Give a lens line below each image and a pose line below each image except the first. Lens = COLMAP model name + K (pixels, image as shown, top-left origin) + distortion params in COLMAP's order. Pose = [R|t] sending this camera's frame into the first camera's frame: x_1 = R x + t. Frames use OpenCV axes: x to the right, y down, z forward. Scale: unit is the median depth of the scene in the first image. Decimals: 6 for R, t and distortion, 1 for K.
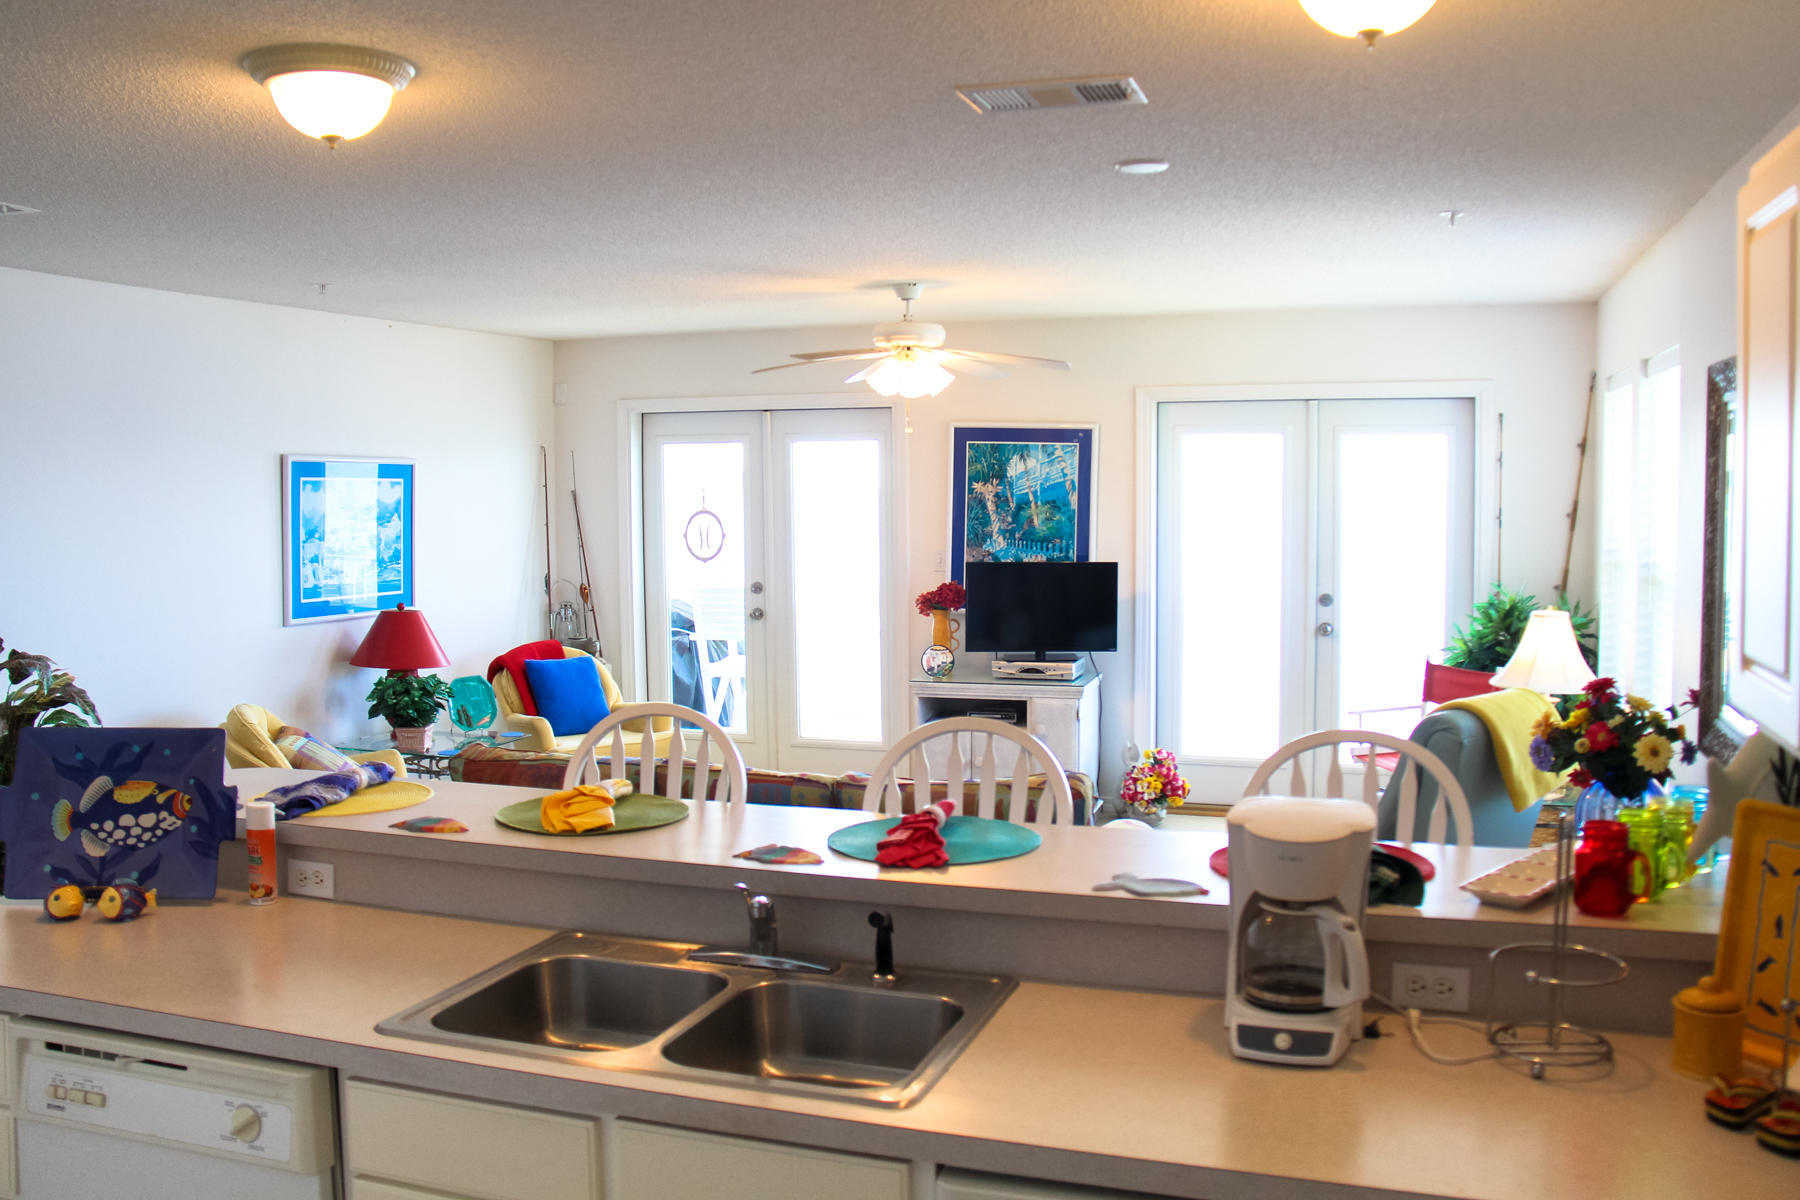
lens RADIAL K [[1542.7, 0, 900.7], [0, 1542.7, 594.4], [0, 0, 1]] dist [-0.174456, 0.149361]
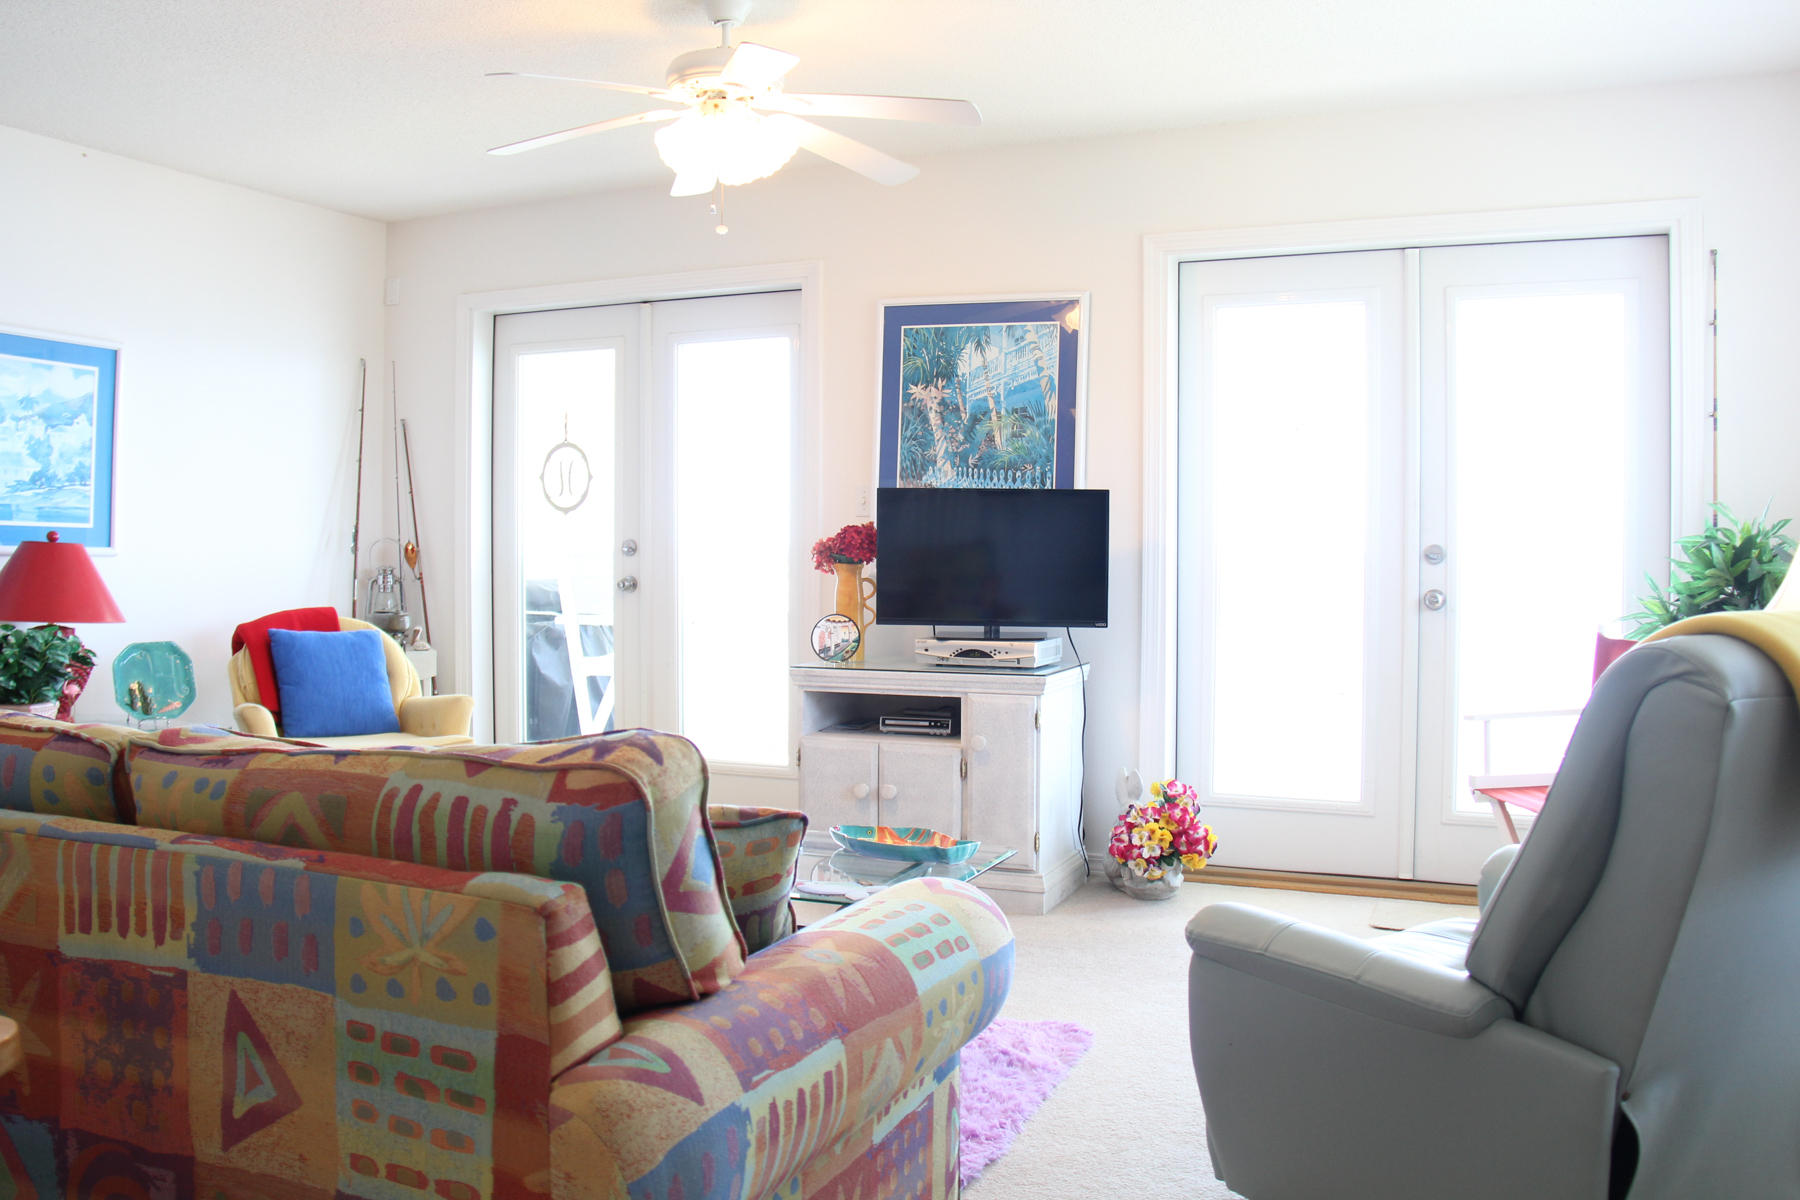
lens RADIAL K [[1542.7, 0, 895.3], [0, 1542.7, 569.2], [0, 0, 1]] dist [-0.174456, 0.149361]
pose [[0.996000, 0.014299, -0.088197, 0.107430], [-0.019557, 0.998064, -0.059045, 0.052214], [0.087182, 0.060534, 0.994351, 0.340742]]
